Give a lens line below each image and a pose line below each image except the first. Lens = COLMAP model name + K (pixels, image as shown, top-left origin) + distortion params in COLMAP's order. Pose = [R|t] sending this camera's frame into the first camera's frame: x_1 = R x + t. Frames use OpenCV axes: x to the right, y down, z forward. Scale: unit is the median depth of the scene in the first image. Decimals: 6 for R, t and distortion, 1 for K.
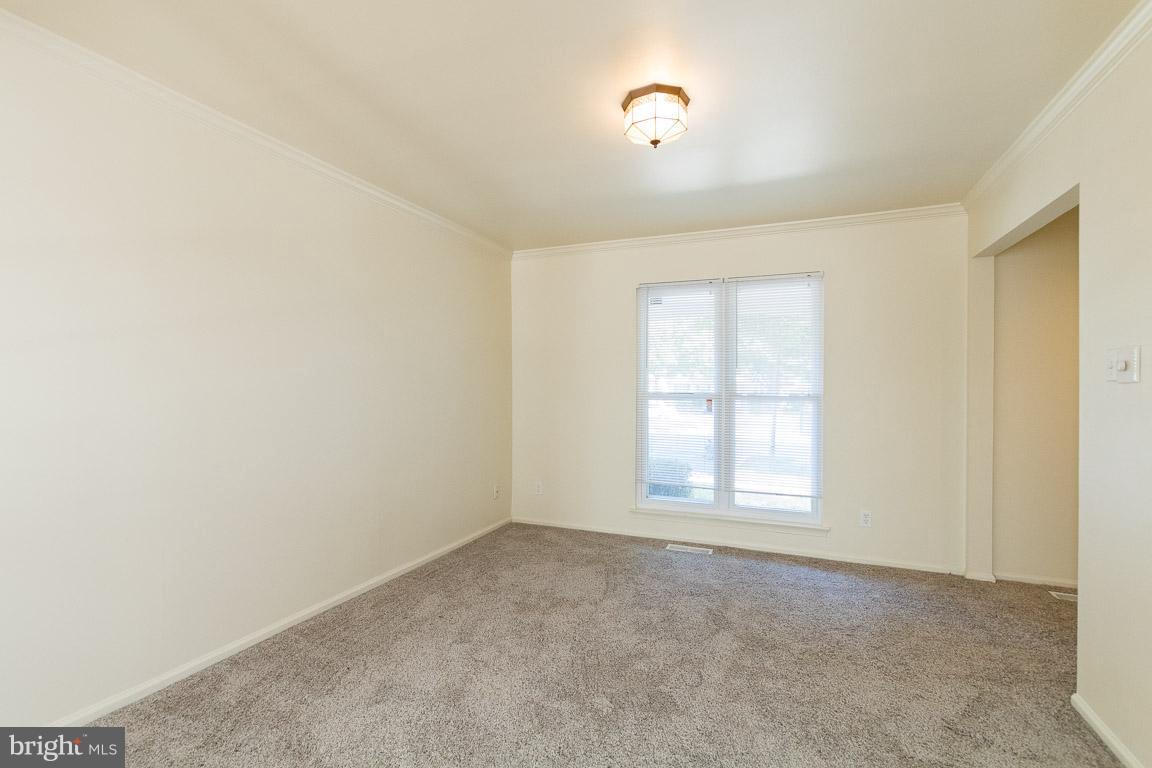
lens RADIAL K [[530.8, 0, 576.0], [0, 530.8, 384.0], [0, 0, 1]] dist [-0.000189, -0.000166]
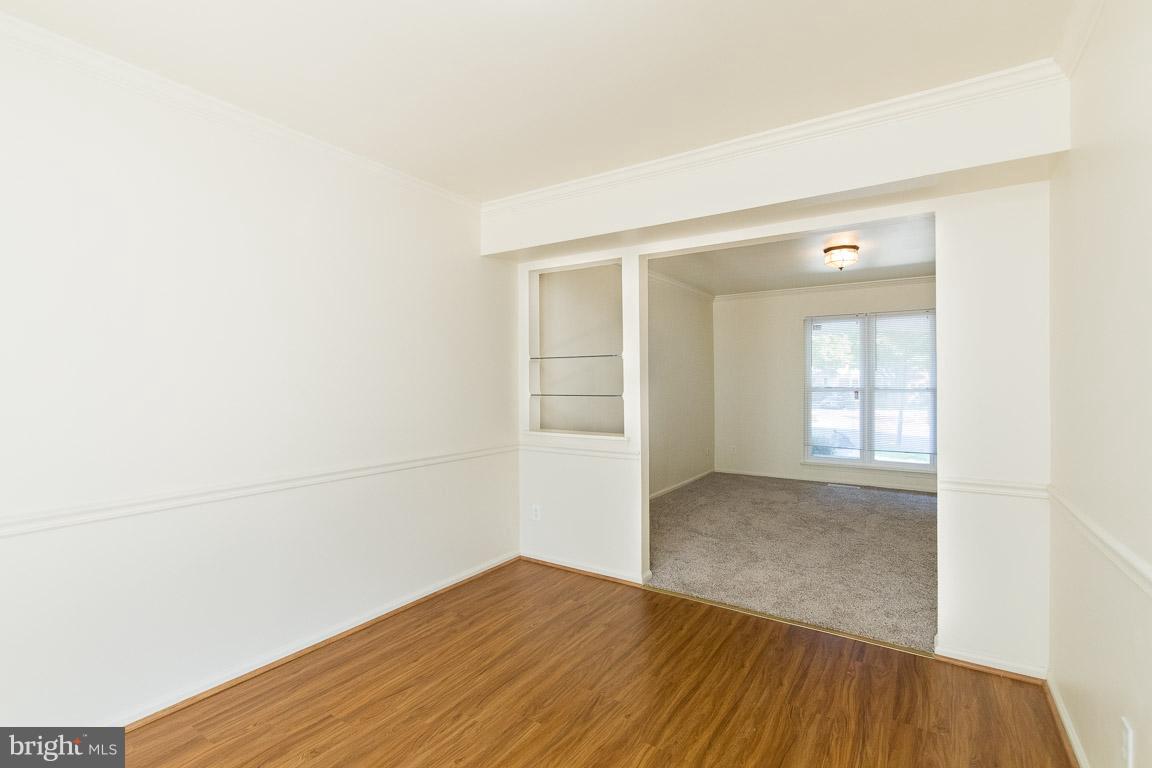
lens RADIAL K [[525.8, 0, 570.7], [0, 525.8, 385.9], [0, 0, 1]] dist [0.001441, -0.000844]
pose [[0.979541, -0.008444, -0.201068, -0.249891], [0.011369, 0.999846, 0.013399, -0.016408], [0.200924, -0.015411, 0.979486, -0.651629]]
